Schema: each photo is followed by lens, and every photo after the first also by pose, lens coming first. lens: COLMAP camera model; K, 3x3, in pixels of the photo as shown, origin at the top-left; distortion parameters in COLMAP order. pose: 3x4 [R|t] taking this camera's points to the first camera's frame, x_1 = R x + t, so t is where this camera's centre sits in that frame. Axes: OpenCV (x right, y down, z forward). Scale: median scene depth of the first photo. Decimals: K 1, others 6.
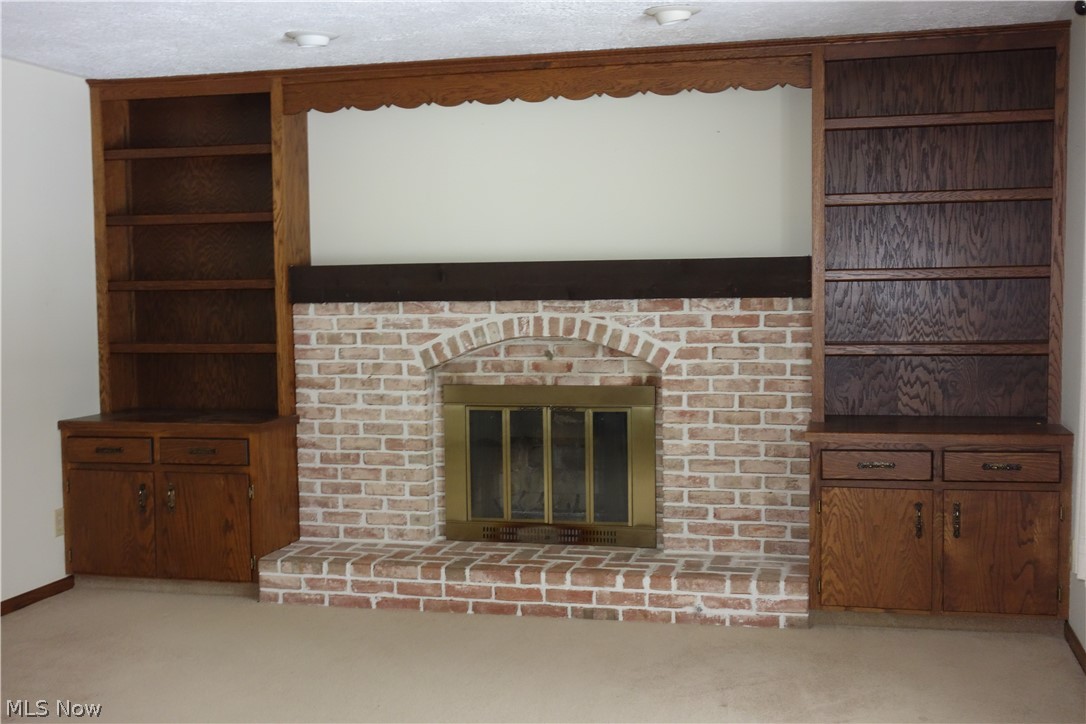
lens RADIAL K [[1258.5, 0, 543.0], [0, 1258.5, 362.0], [0, 0, 1]] dist [-0.020835, -0.003768]
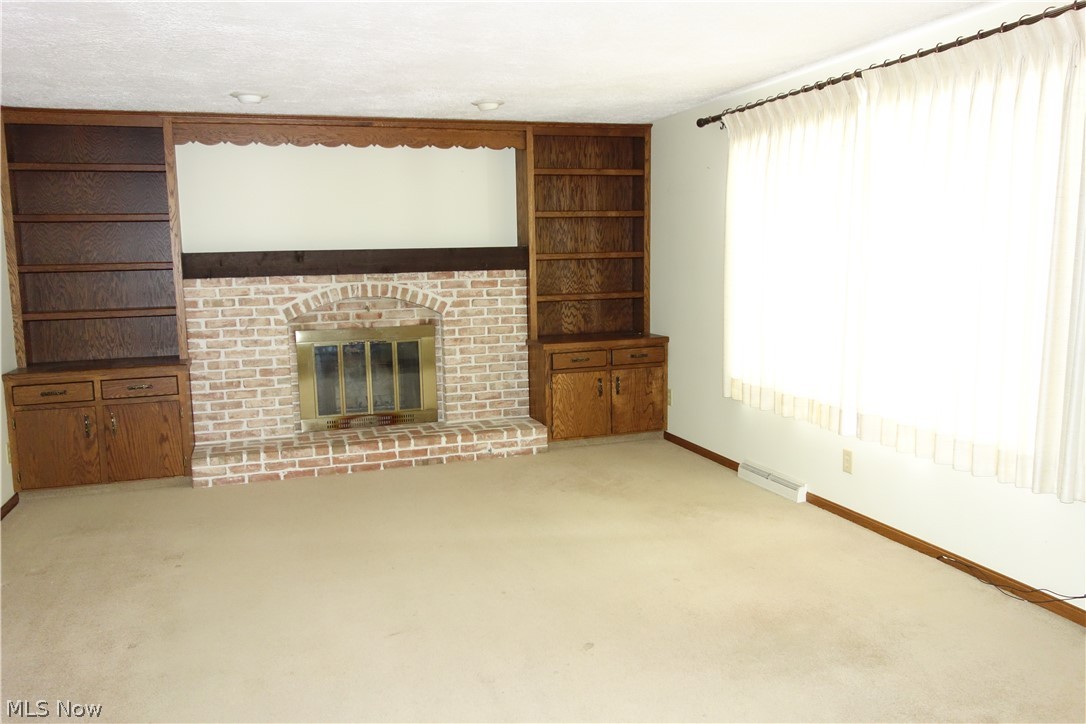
lens RADIAL K [[848.9, 0, 543.0], [0, 848.9, 362.0], [0, 0, 1]] dist [-0.022602, -0.000593]
pose [[0.844139, -0.070987, 0.531404, -0.395383], [0.041448, 0.996870, 0.067325, -0.001035], [-0.534520, -0.034806, 0.844439, -0.024696]]
